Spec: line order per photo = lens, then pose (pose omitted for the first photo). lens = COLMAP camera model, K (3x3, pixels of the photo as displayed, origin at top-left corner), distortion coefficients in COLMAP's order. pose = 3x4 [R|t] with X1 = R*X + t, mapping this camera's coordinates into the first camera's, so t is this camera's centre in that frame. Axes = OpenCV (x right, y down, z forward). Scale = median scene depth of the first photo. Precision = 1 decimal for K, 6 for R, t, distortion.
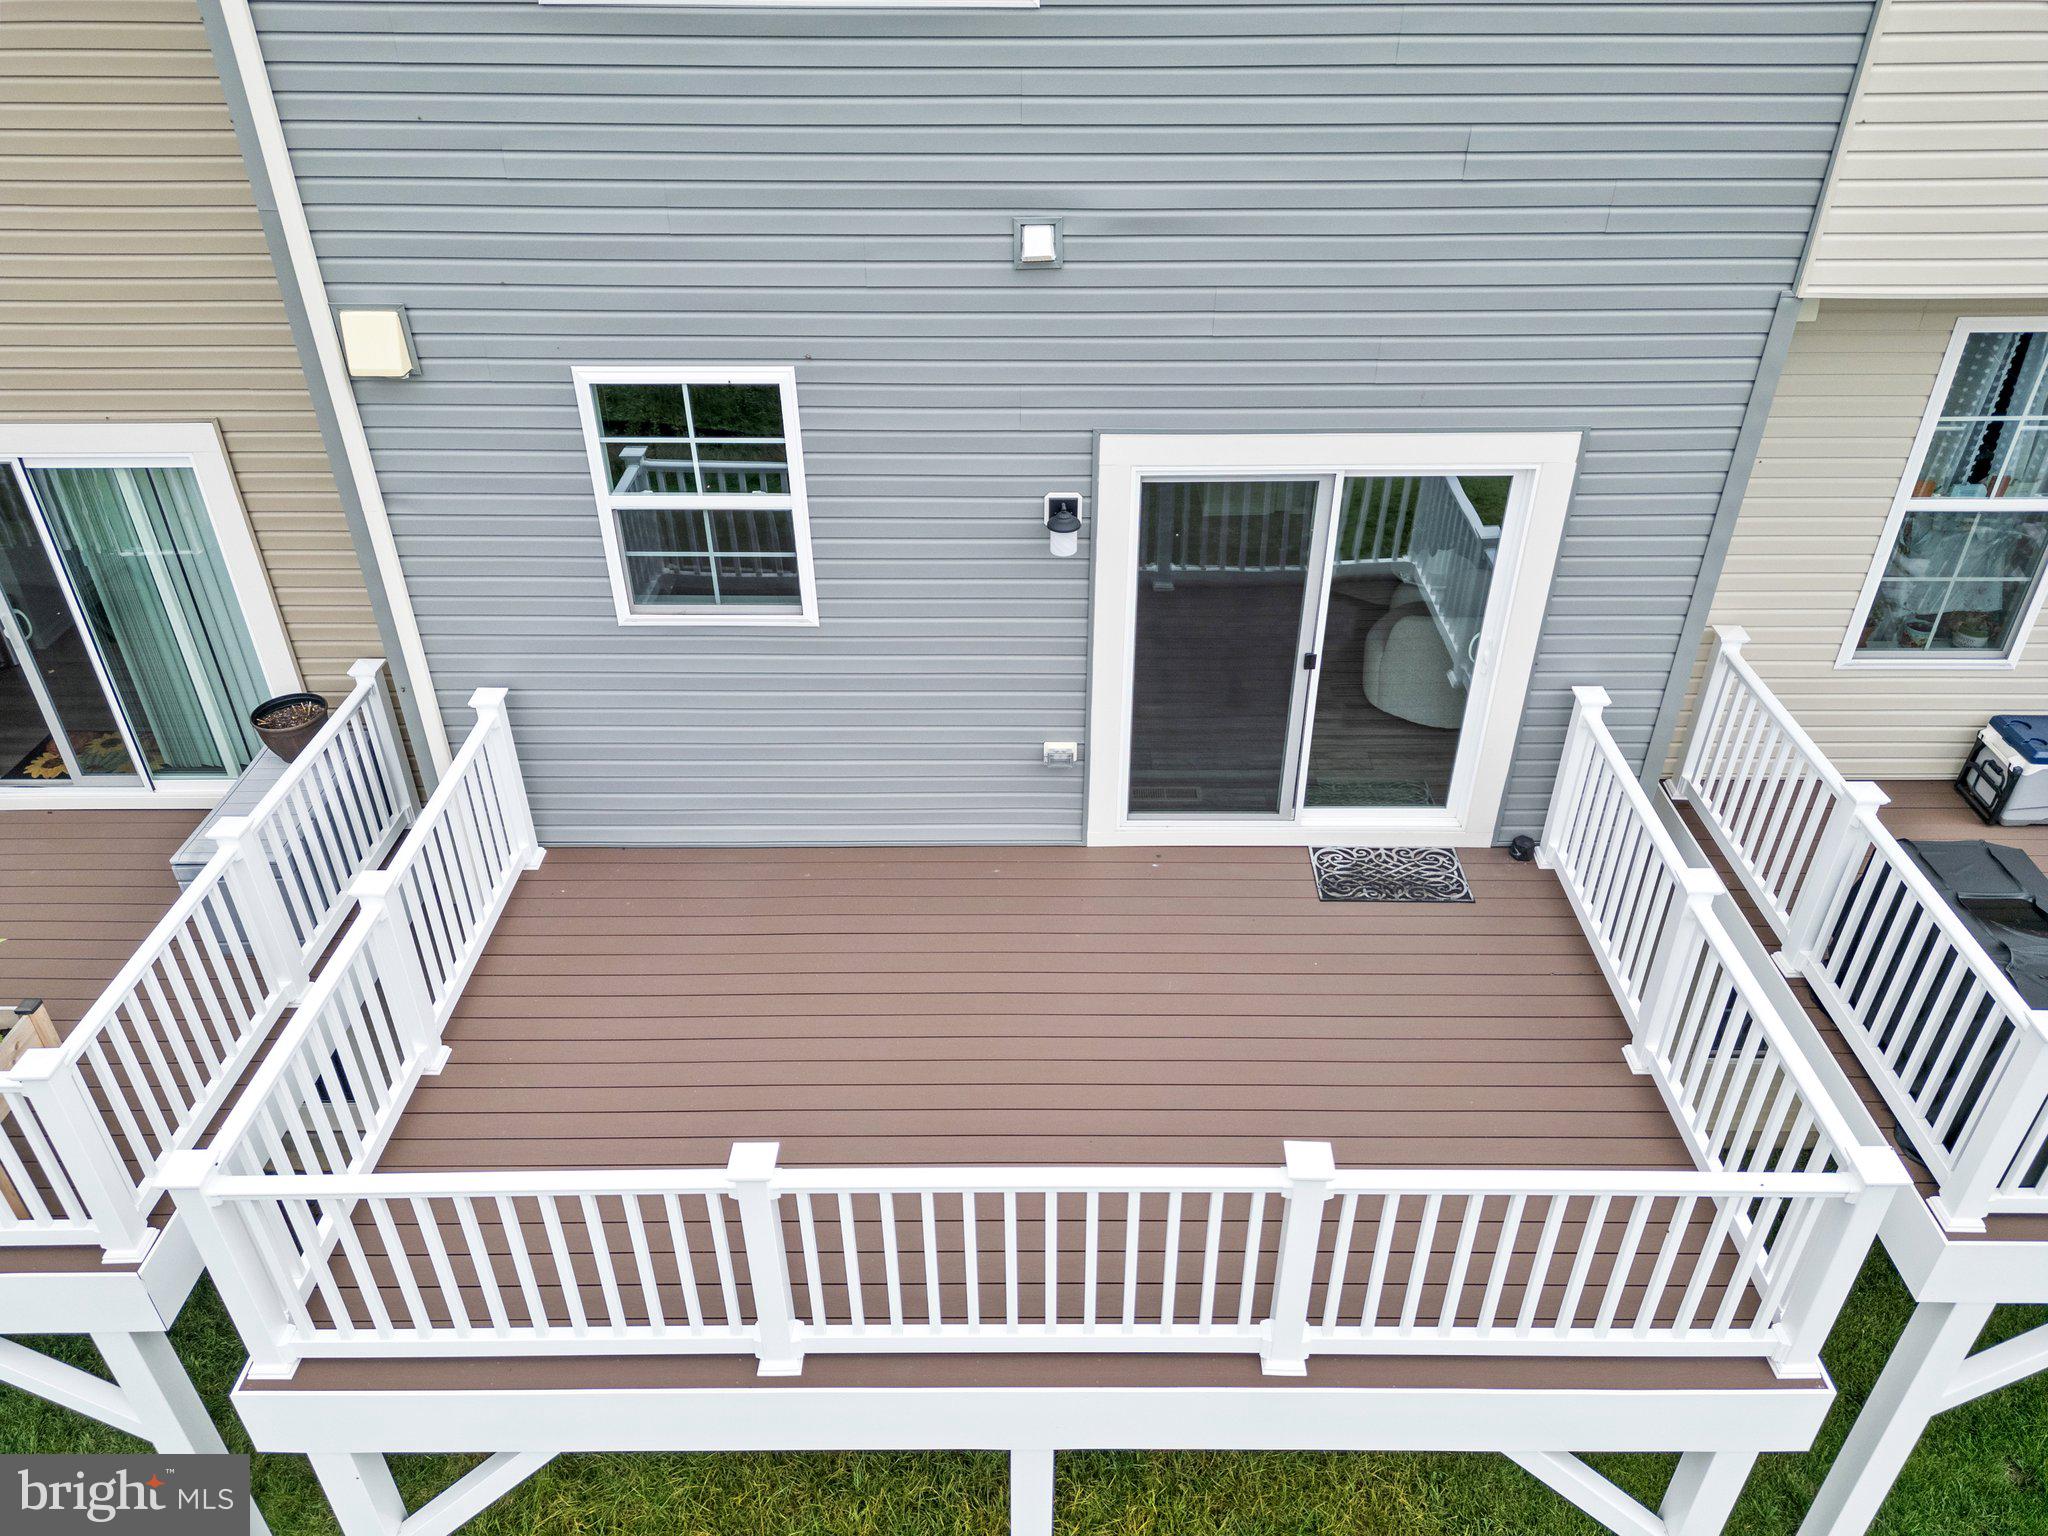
lens RADIAL K [[1438.8, 0, 1020.5], [0, 1438.8, 760.7], [0, 0, 1]] dist [0.065825, -0.070831]
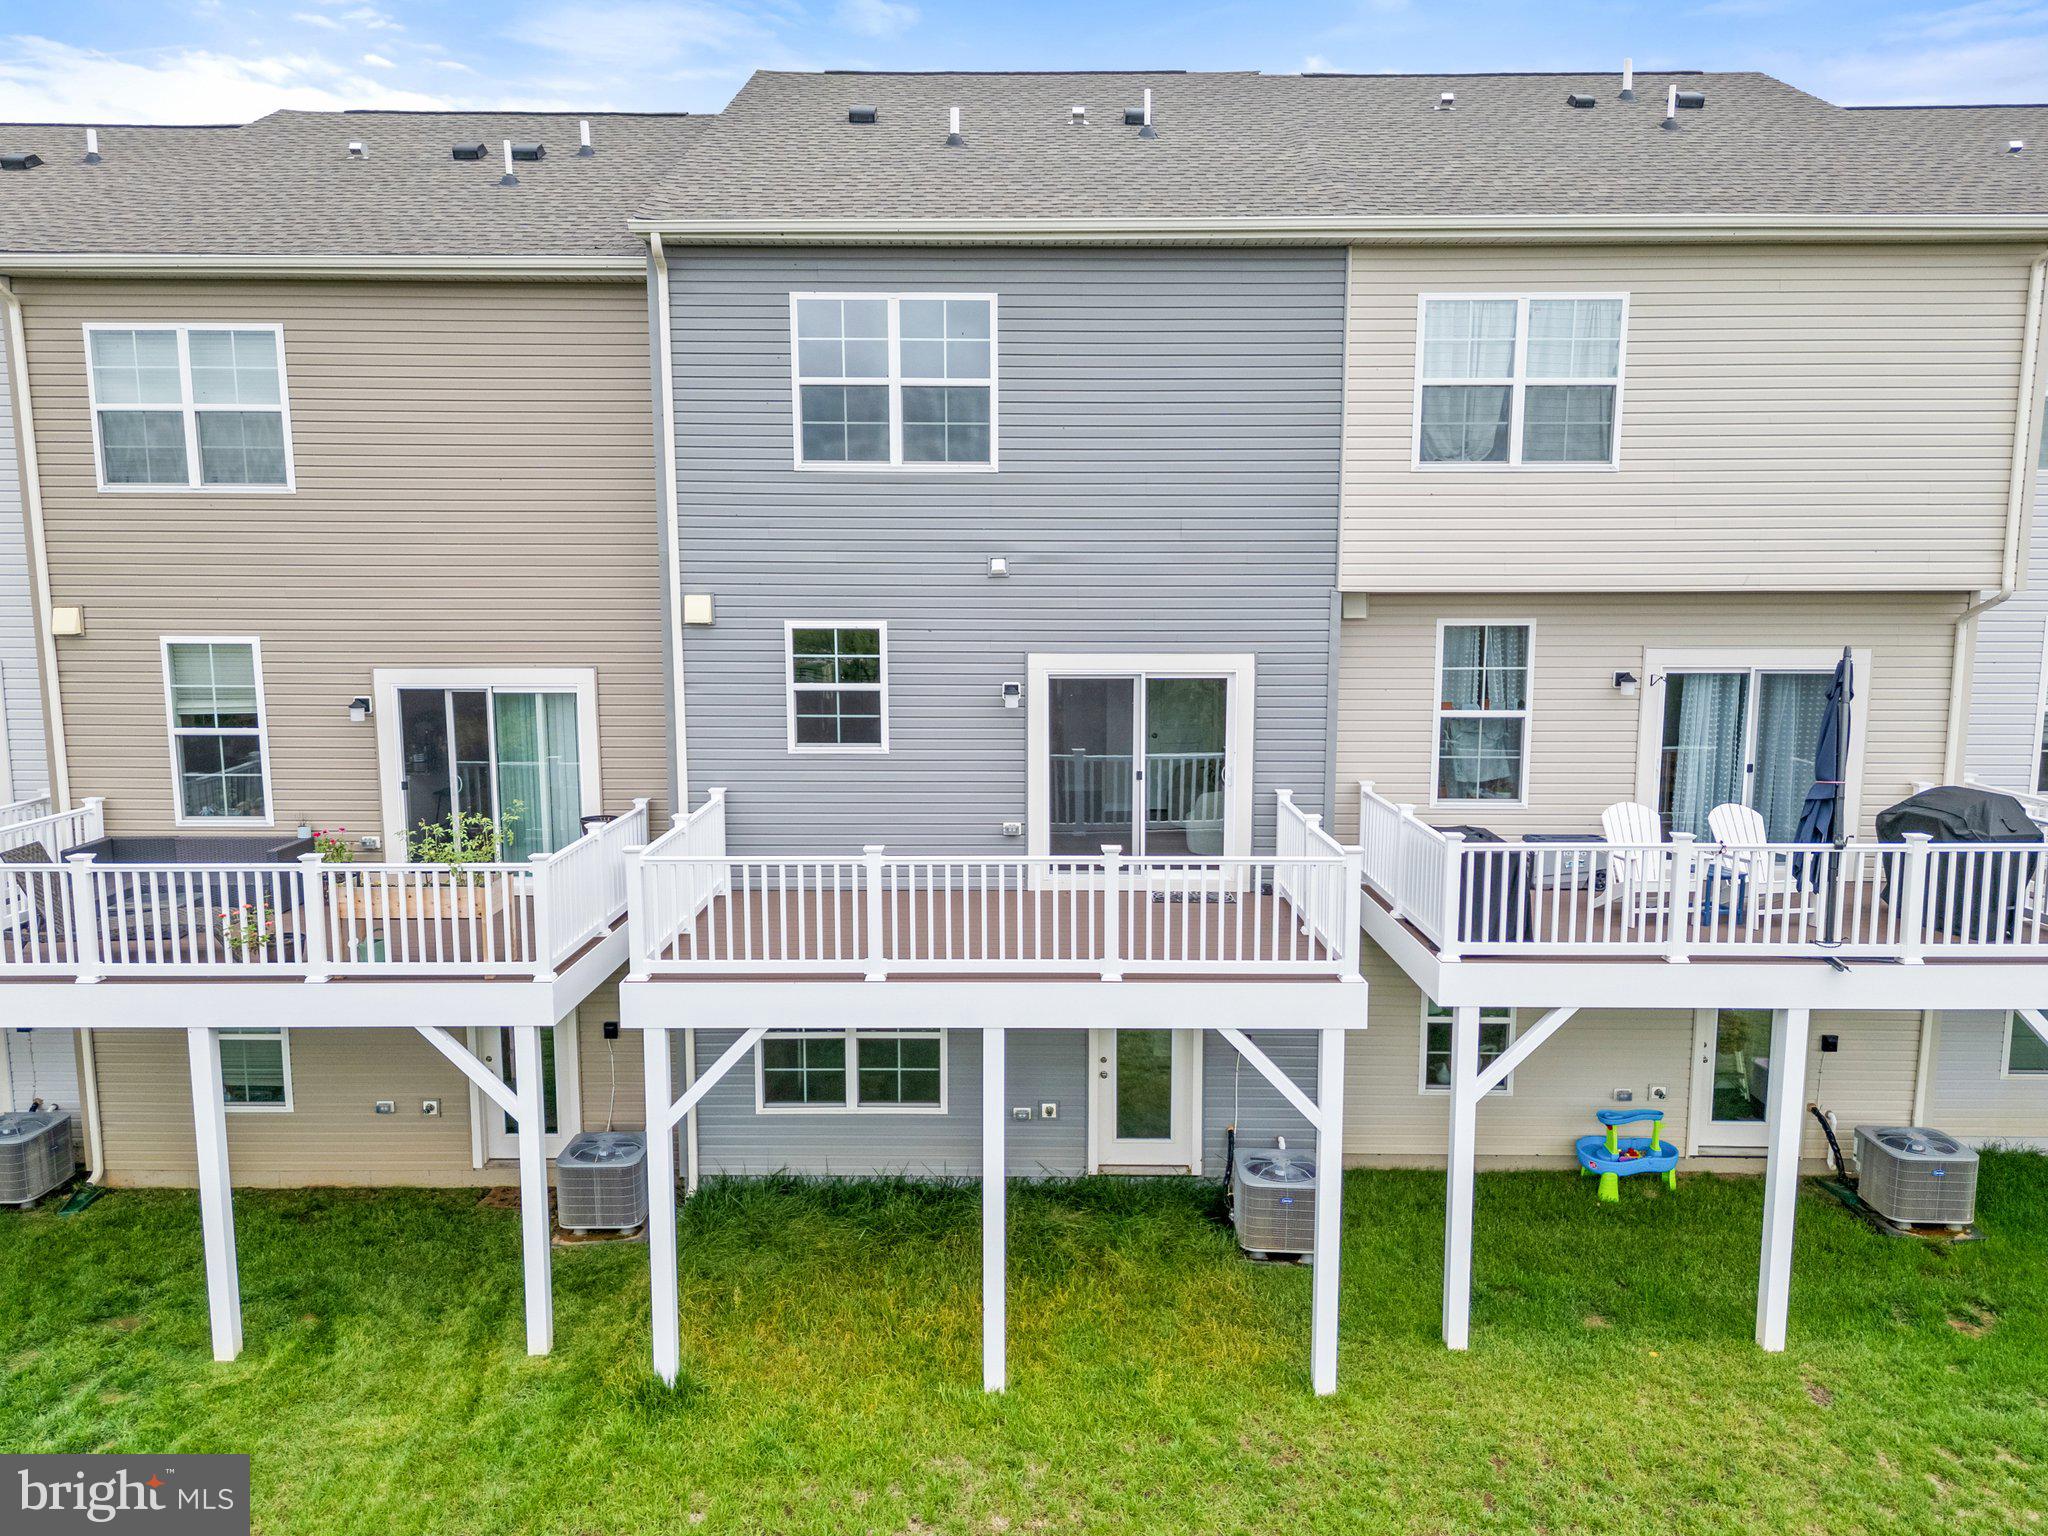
lens RADIAL K [[1430.5, 0, 1010.0], [0, 1430.5, 757.5], [0, 0, 1]] dist [0.054002, -0.044291]
pose [[0.999968, 0.002785, 0.007477, 0.012072], [0.000738, 0.900812, -0.434209, 0.807751], [-0.007944, 0.434201, 0.900781, -0.809583]]
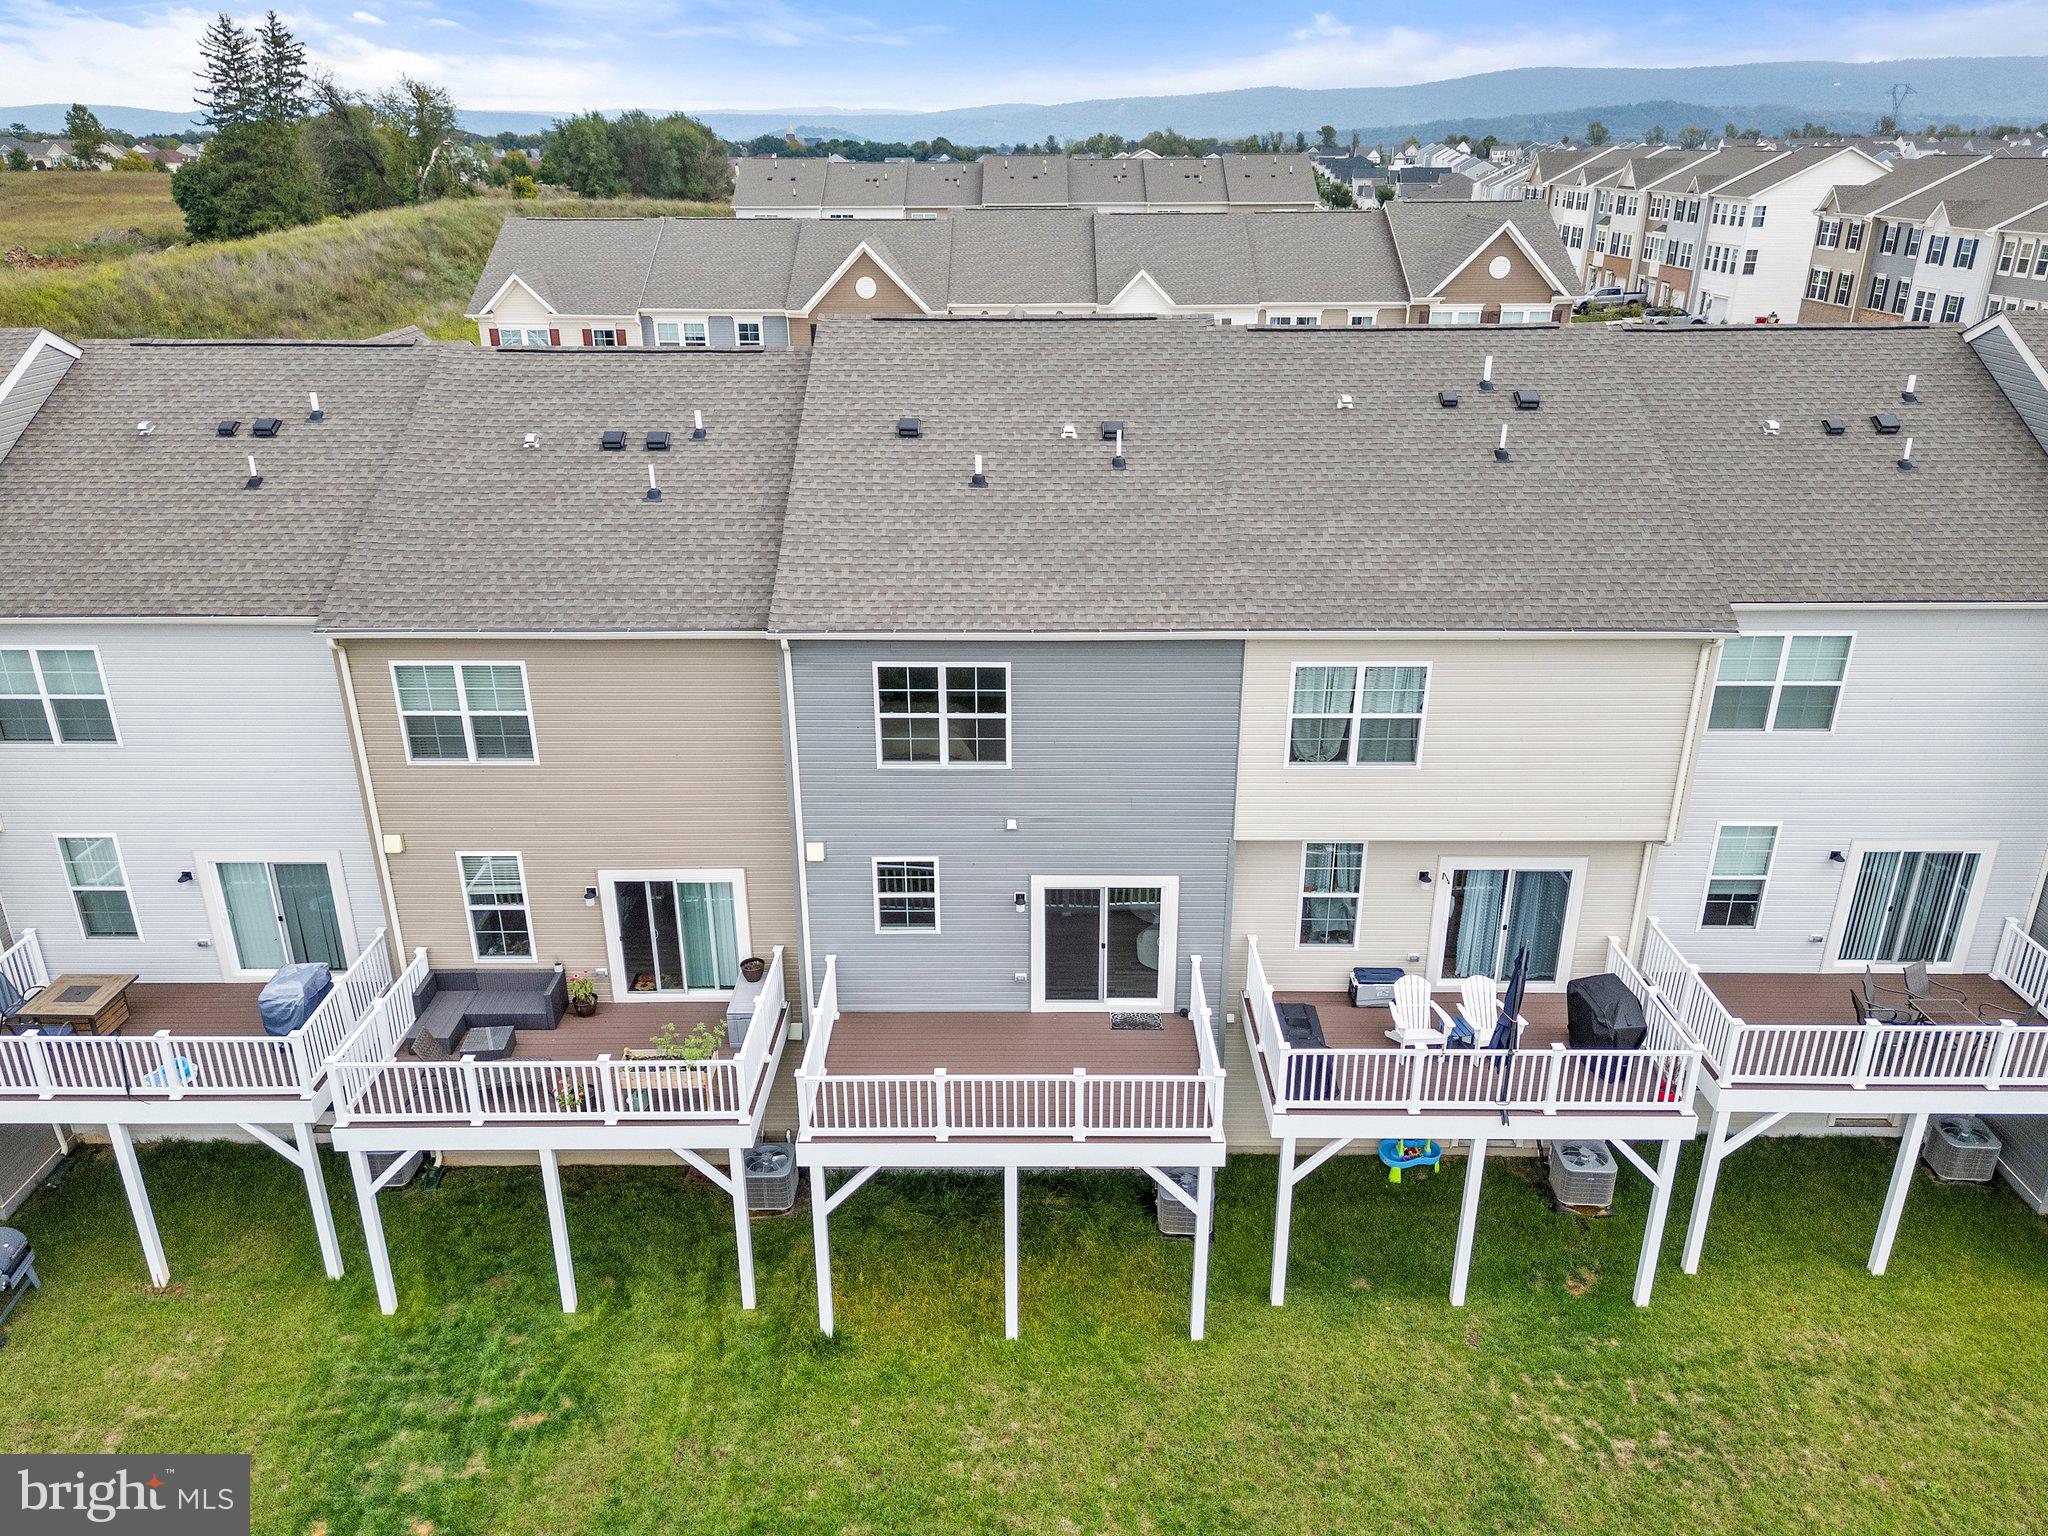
lens RADIAL K [[1438.8, 0, 1020.5], [0, 1438.8, 760.7], [0, 0, 1]] dist [0.065825, -0.070831]
pose [[0.999952, -0.001413, 0.009691, -0.000832], [0.003254, 0.981254, -0.192693, 0.141185], [-0.009238, 0.192715, 0.981211, -2.174654]]
